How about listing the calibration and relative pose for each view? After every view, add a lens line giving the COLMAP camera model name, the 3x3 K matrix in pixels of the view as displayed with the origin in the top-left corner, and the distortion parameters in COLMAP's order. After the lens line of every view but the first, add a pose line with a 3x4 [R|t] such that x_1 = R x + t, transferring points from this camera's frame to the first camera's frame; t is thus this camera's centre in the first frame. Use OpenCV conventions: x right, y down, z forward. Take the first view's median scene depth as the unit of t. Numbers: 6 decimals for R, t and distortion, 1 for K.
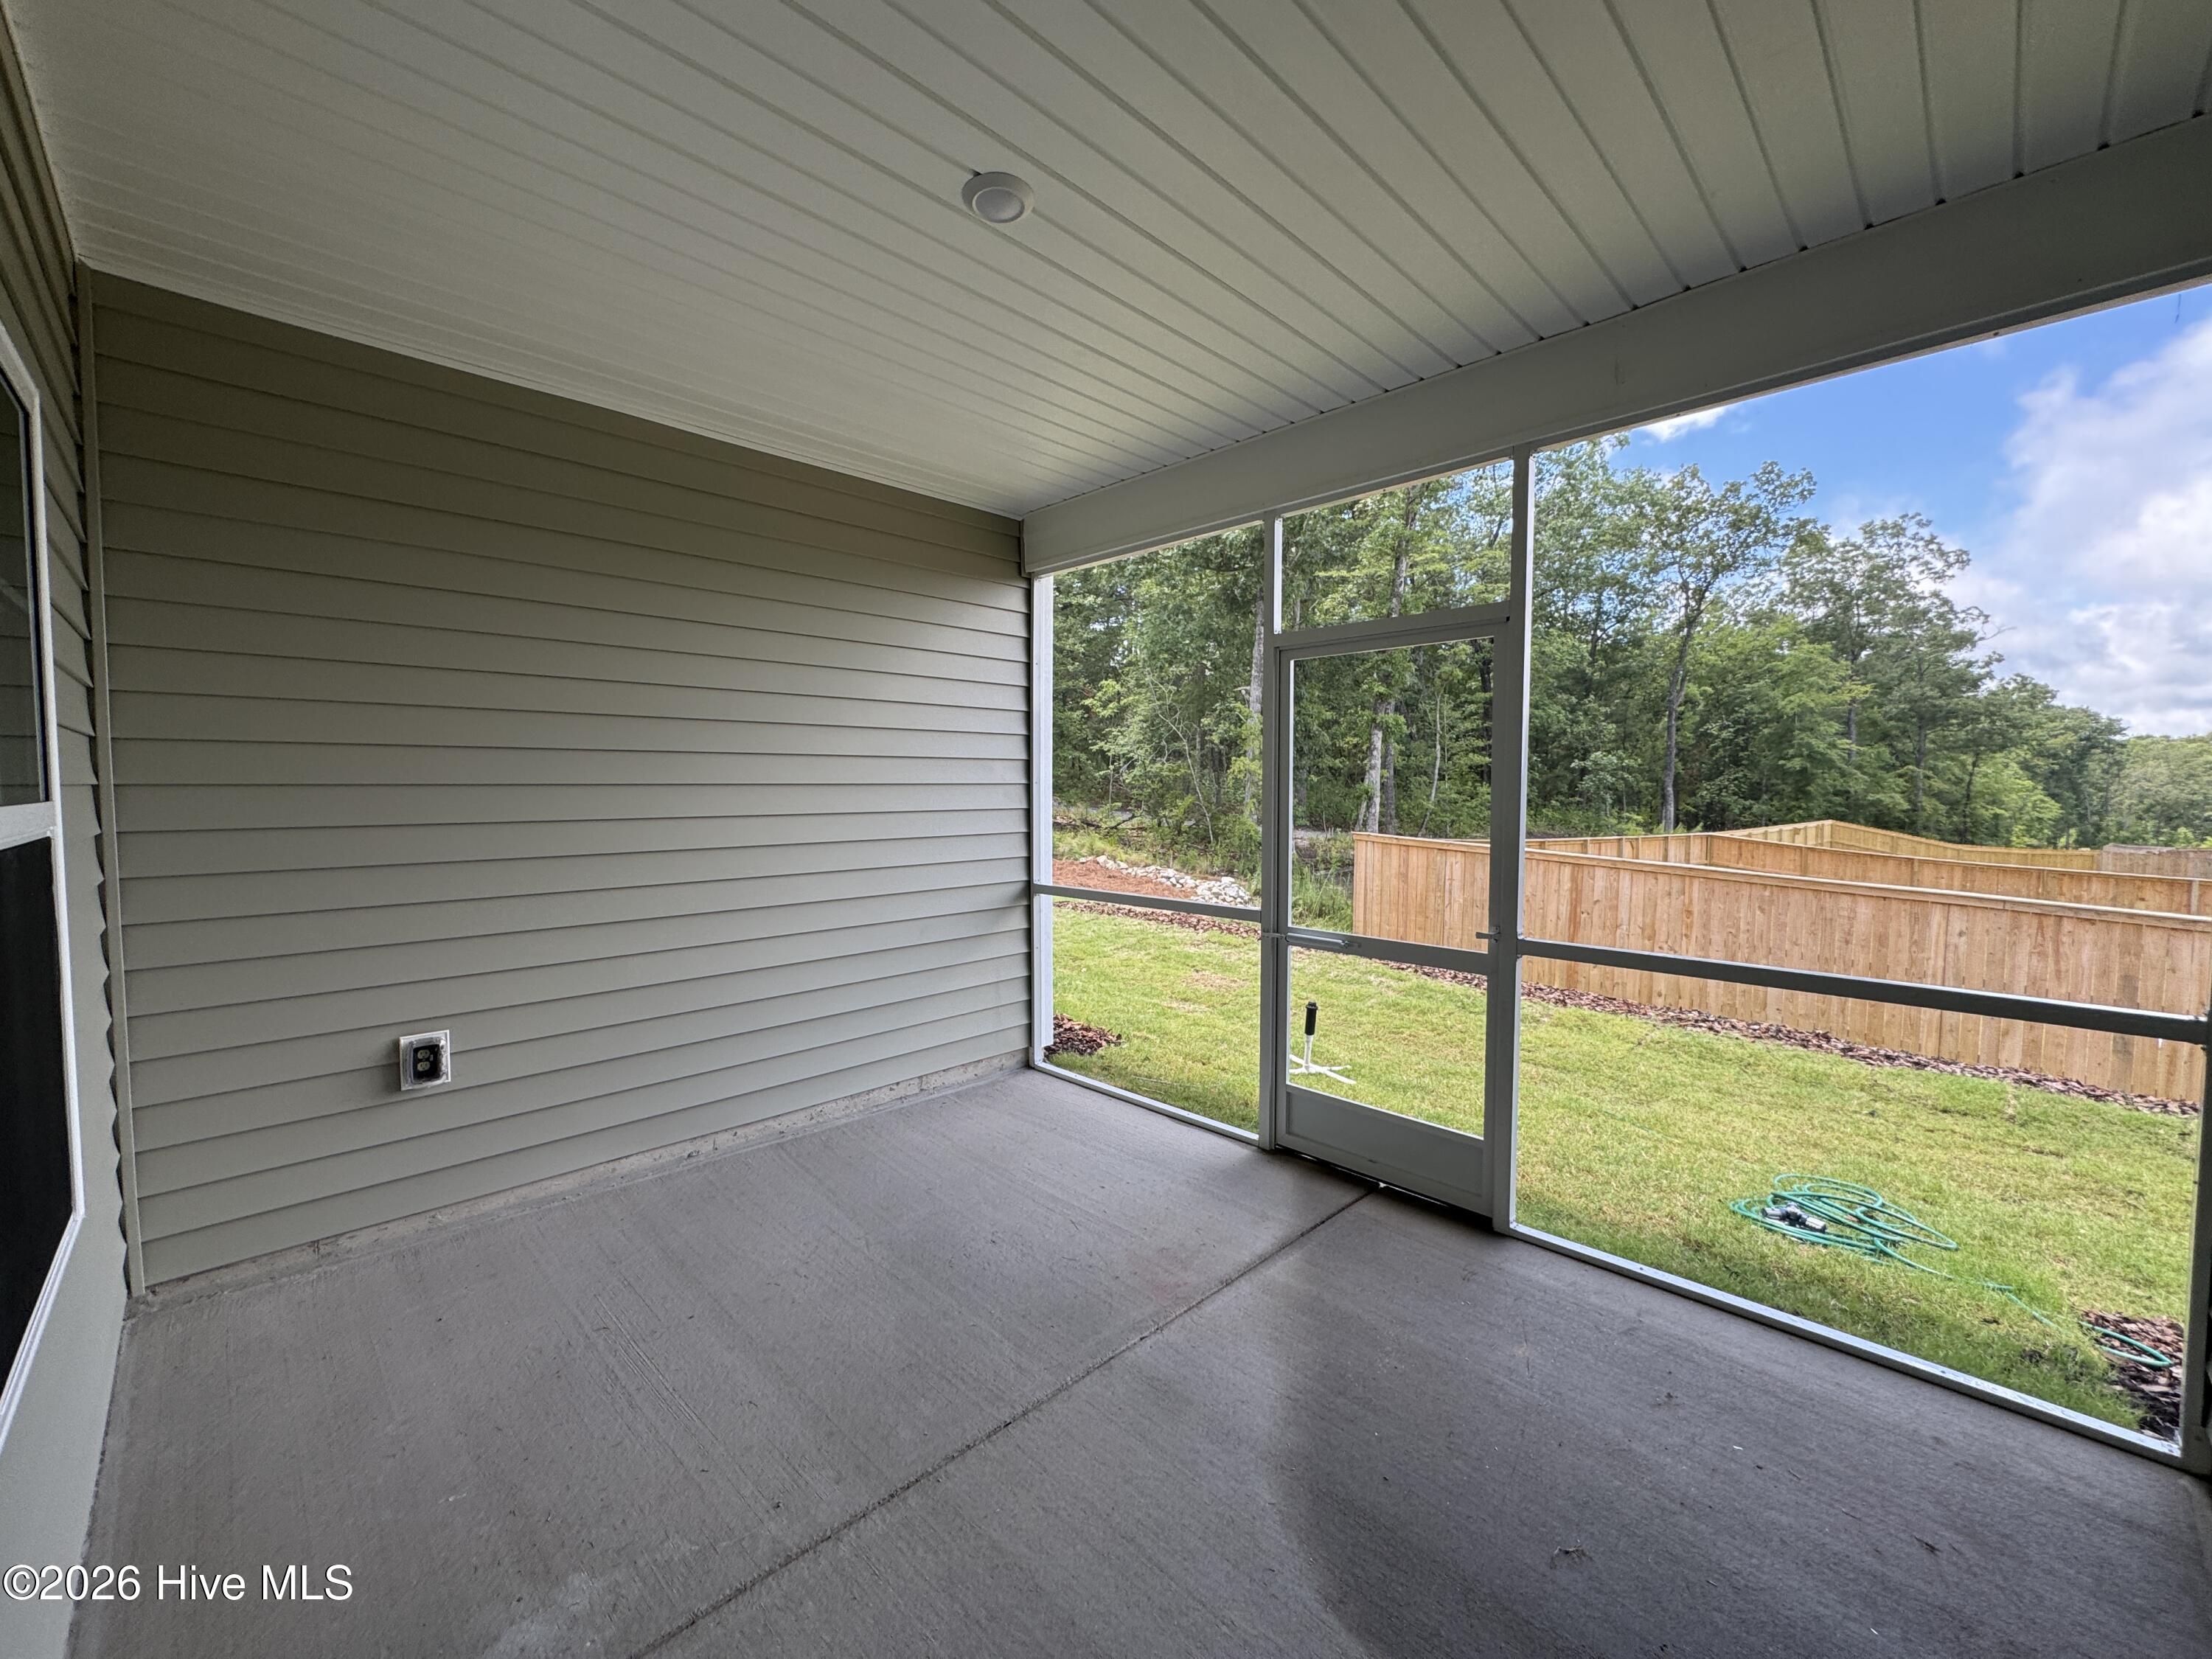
lens RADIAL K [[882.2, 0, 1106.8], [0, 882.2, 819.3], [0, 0, 1]] dist [0.000240, 0.000038]
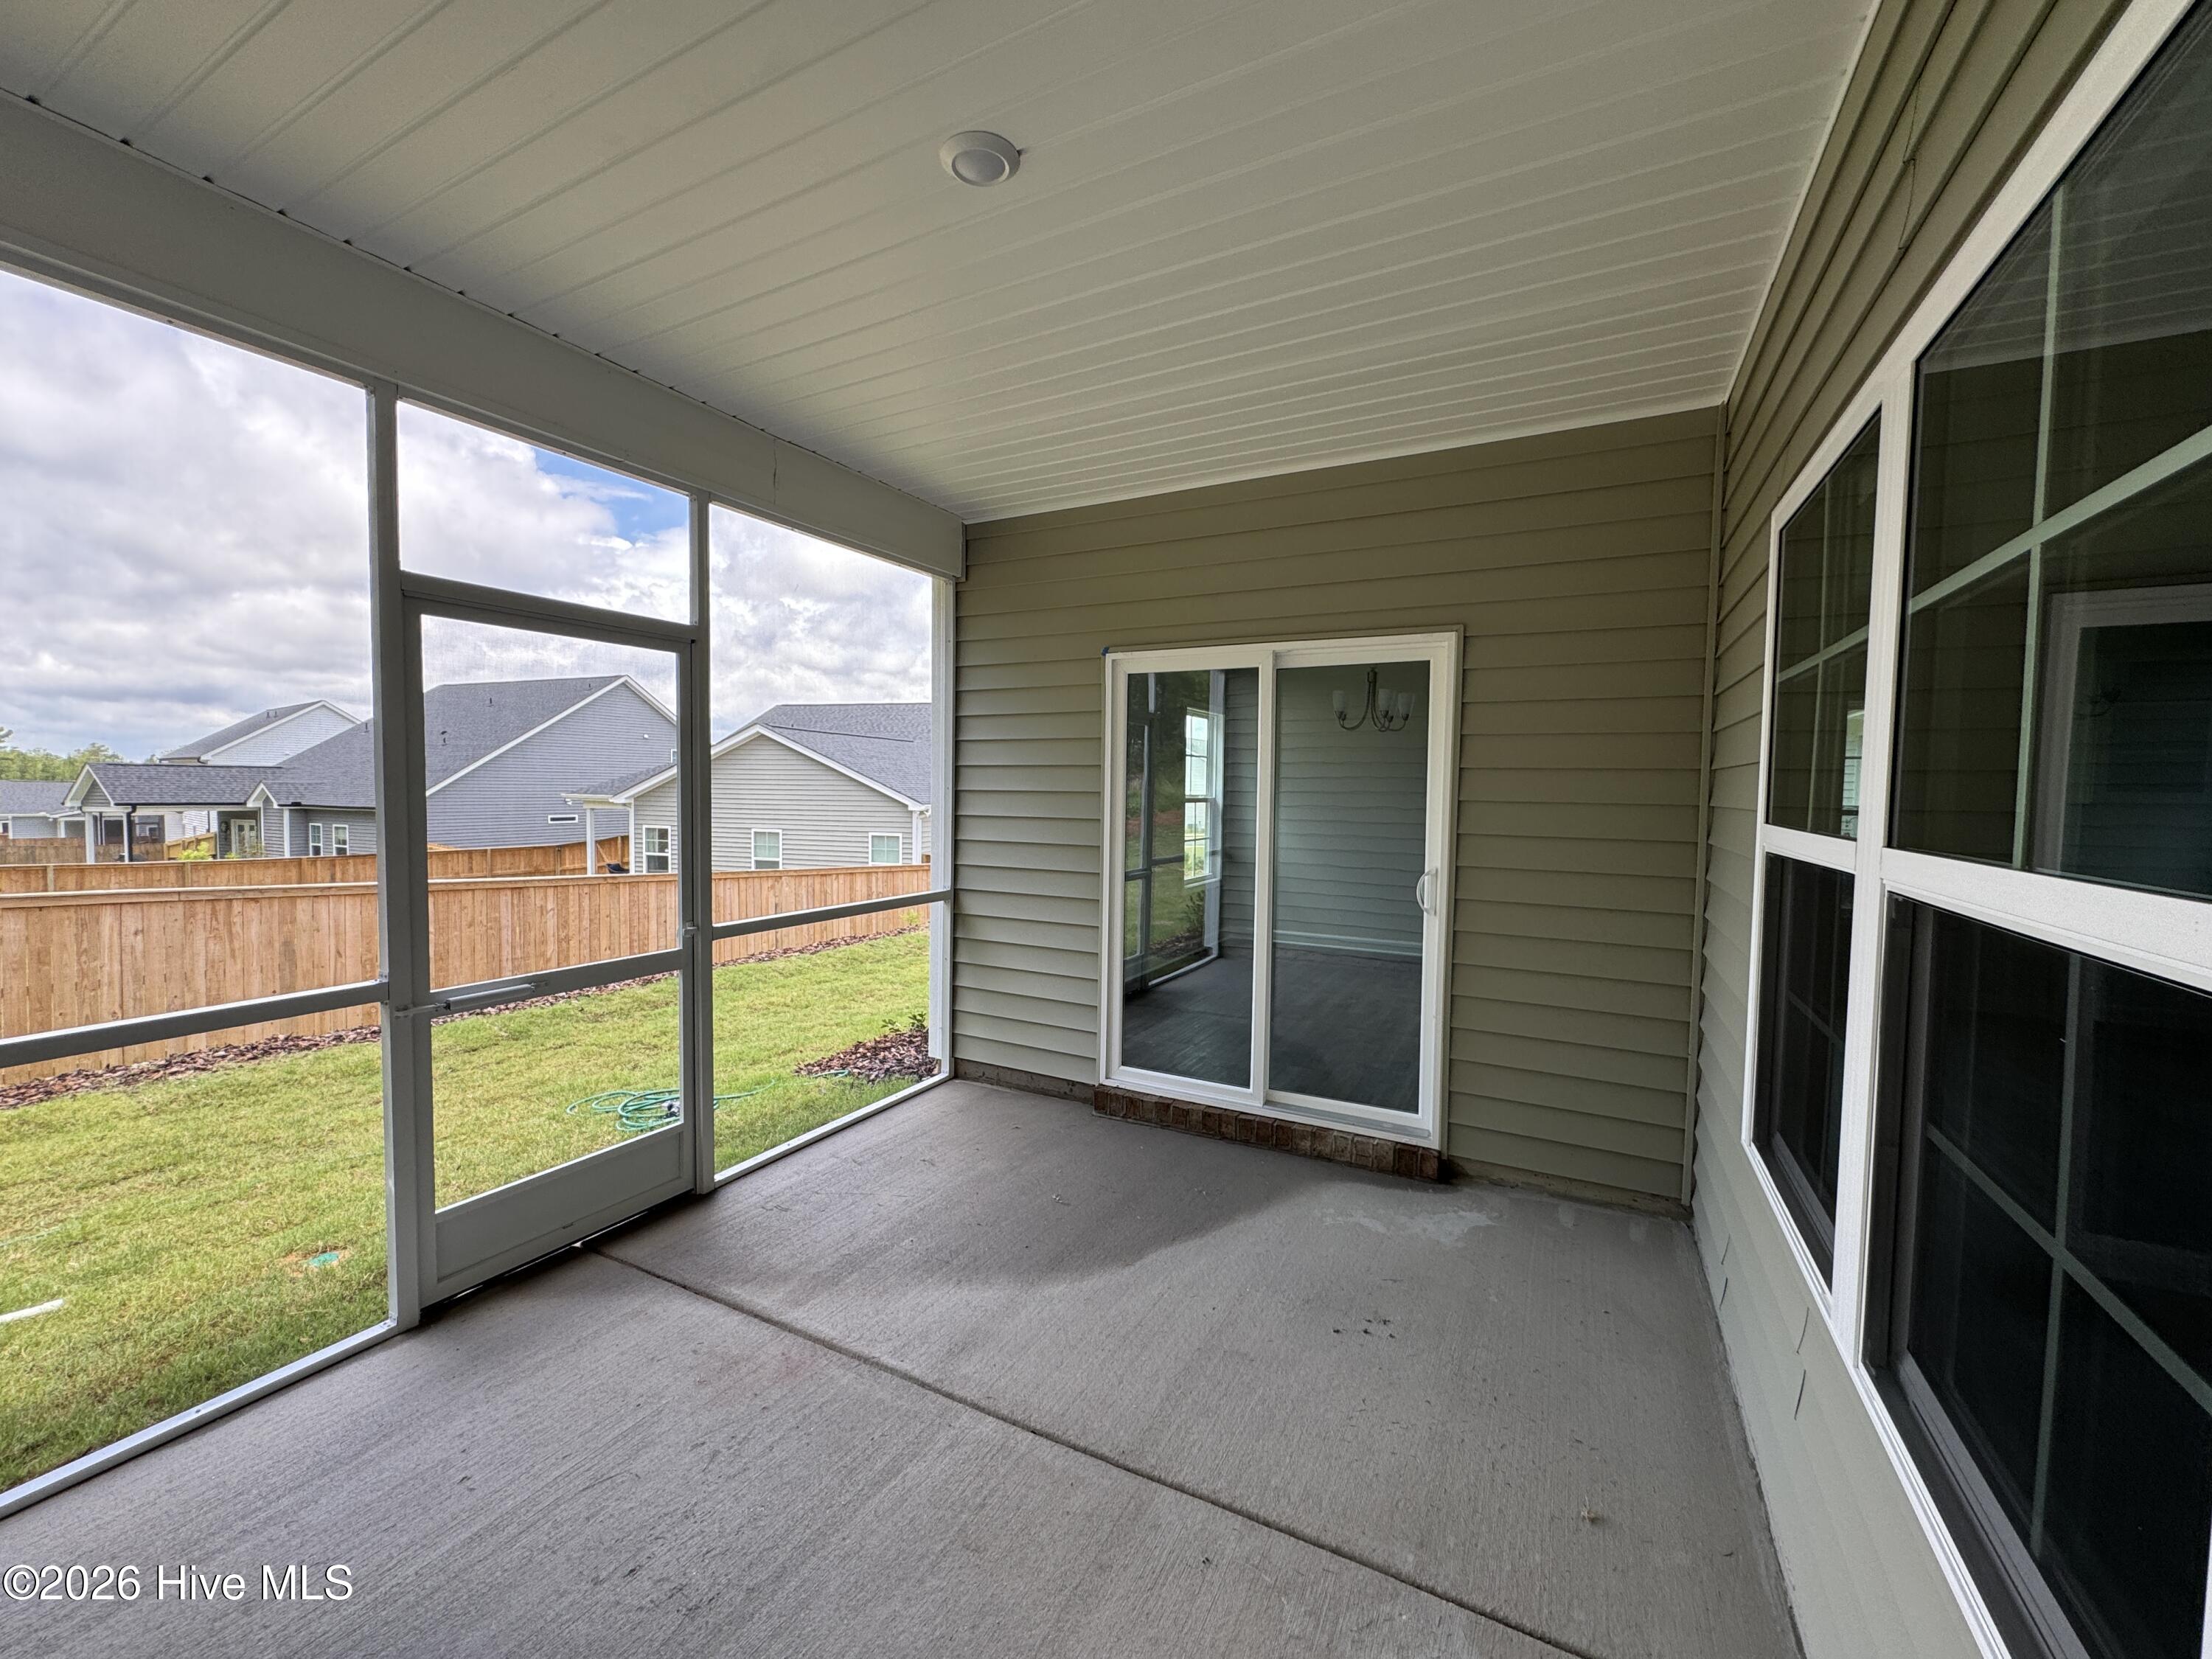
lens RADIAL K [[884.6, 0, 1102.6], [0, 884.6, 826.8], [0, 0, 1]] dist [-0.000977, 0.000557]
pose [[-0.296312, -0.048315, 0.953868, -0.532987], [0.023218, 0.998060, 0.057766, -0.033405], [-0.954809, 0.039263, -0.294615, 0.596004]]
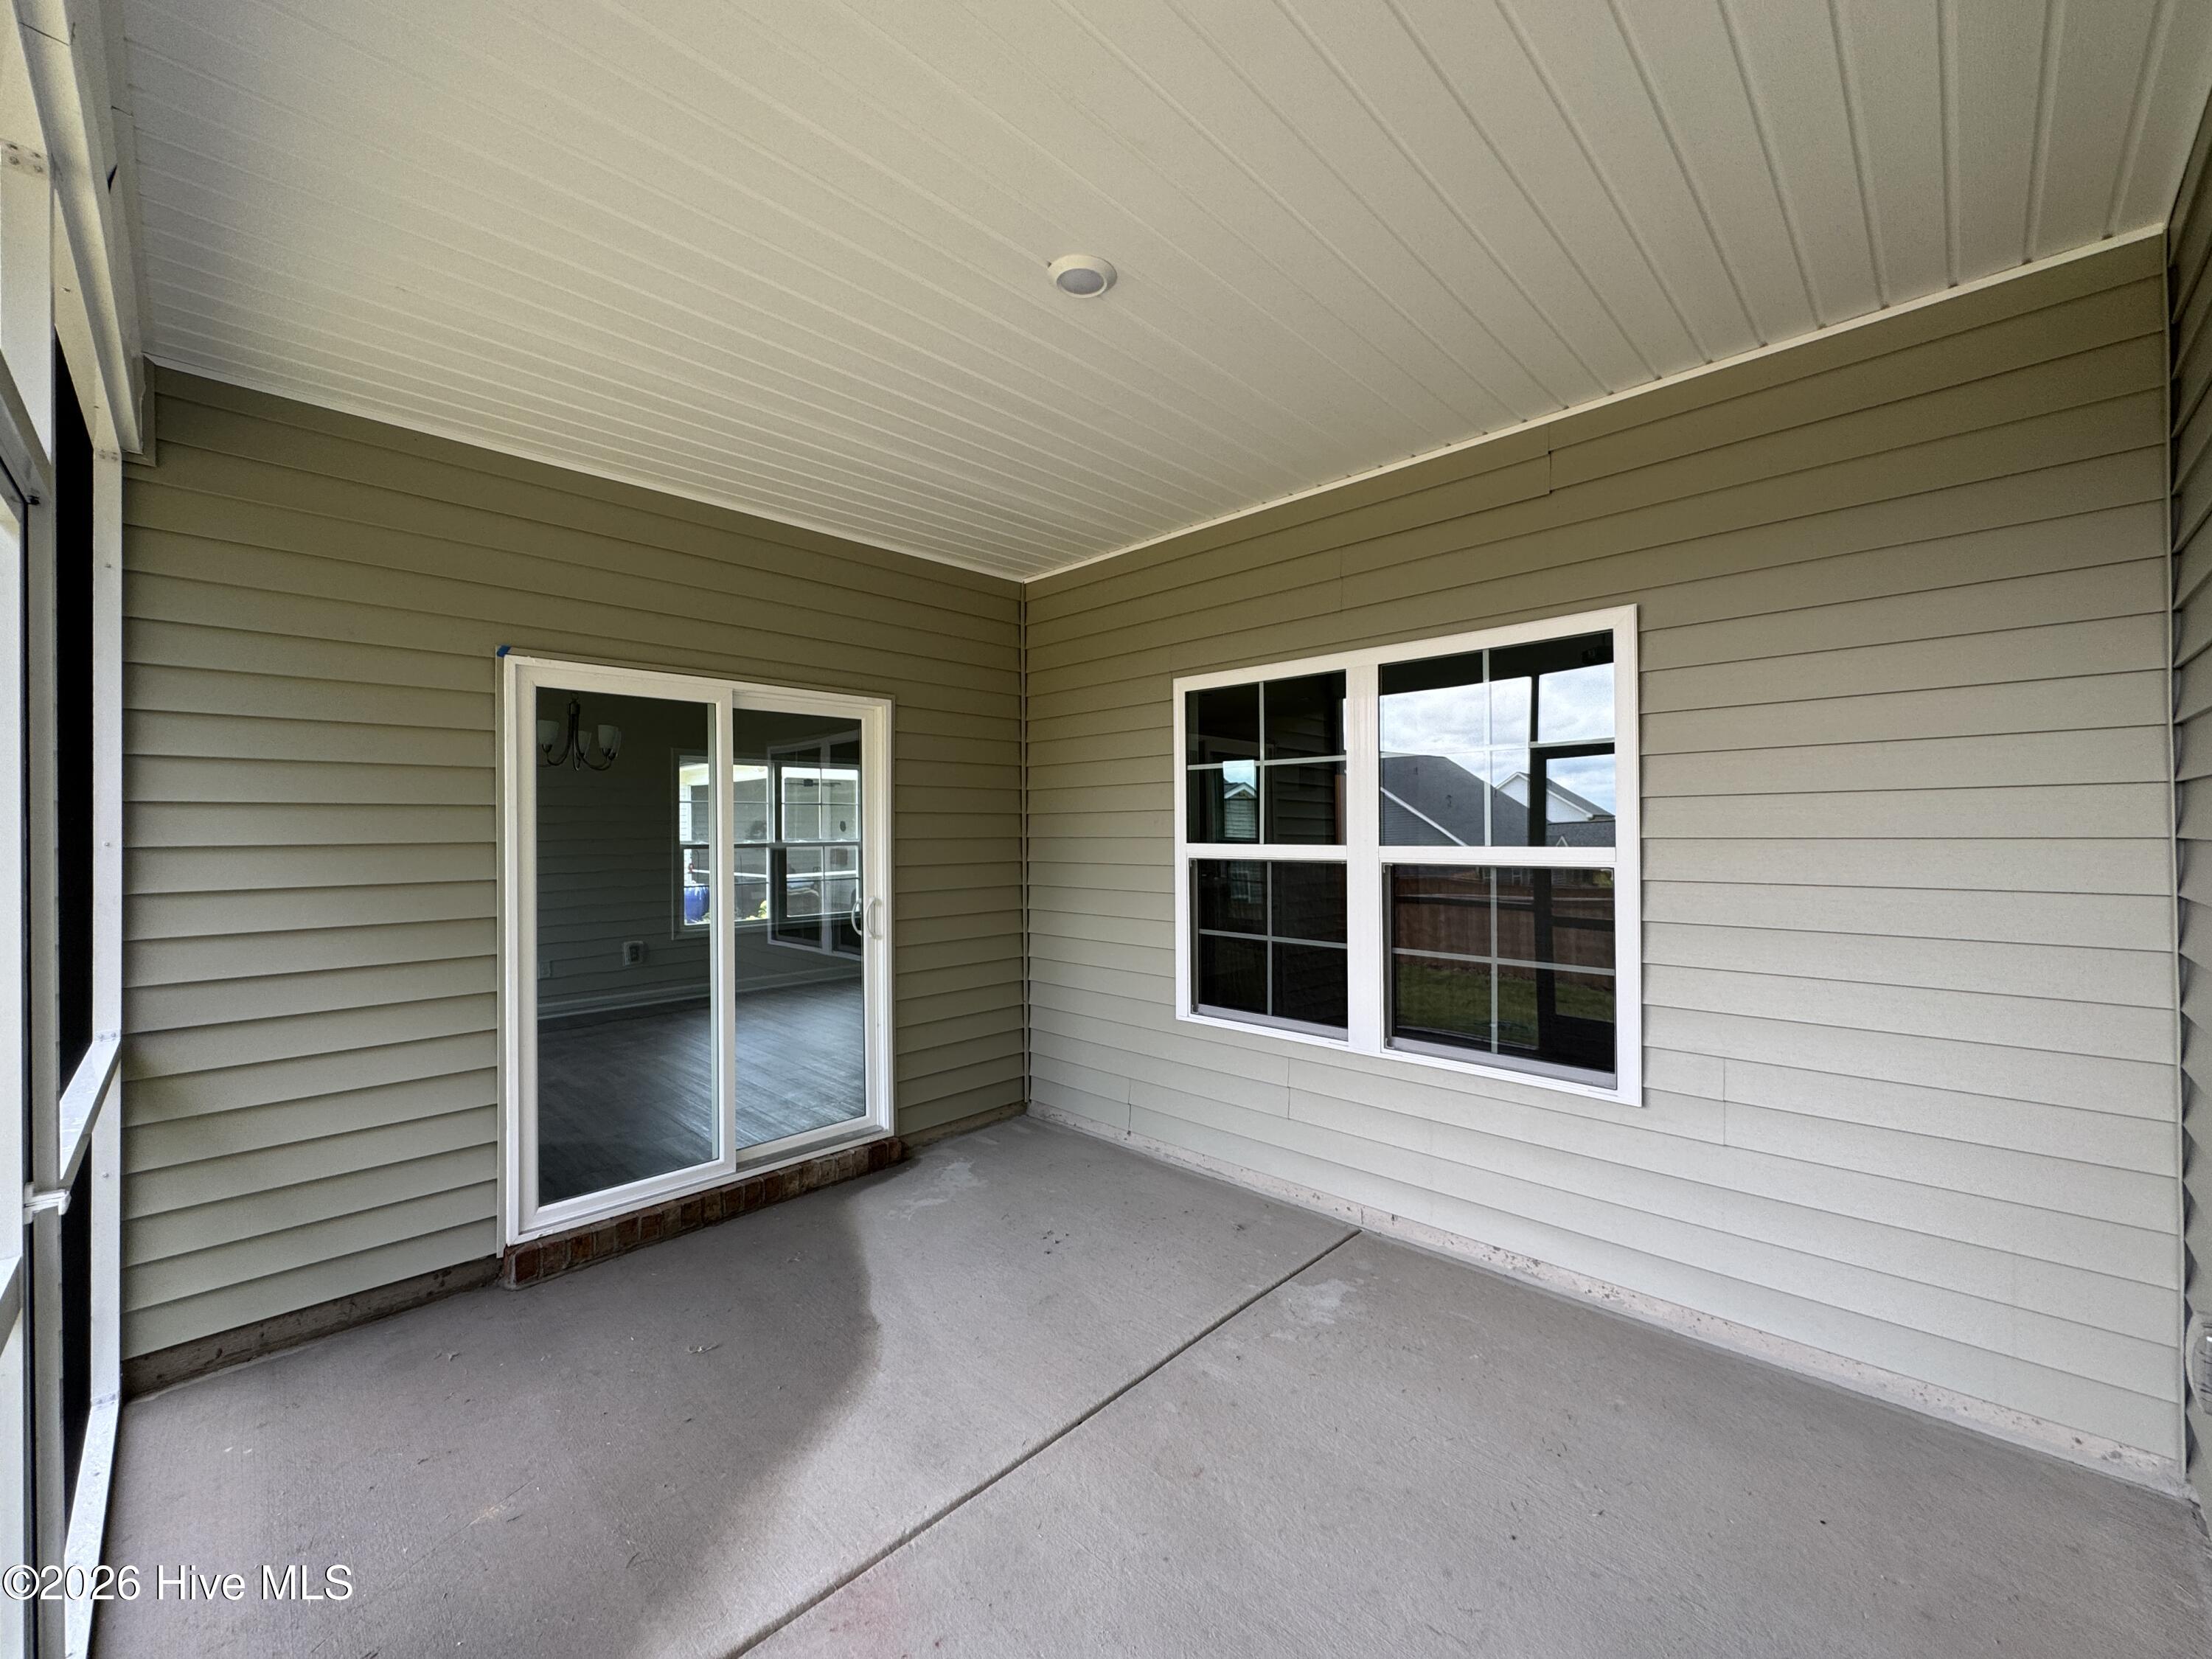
lens RADIAL K [[884.6, 0, 1102.6], [0, 884.6, 826.8], [0, 0, 1]] dist [-0.000977, 0.000557]
pose [[-0.999847, 0.008175, -0.015474, -0.062819], [0.007617, 0.999332, 0.035732, -0.049834], [0.015755, 0.035608, -0.999242, 1.034757]]
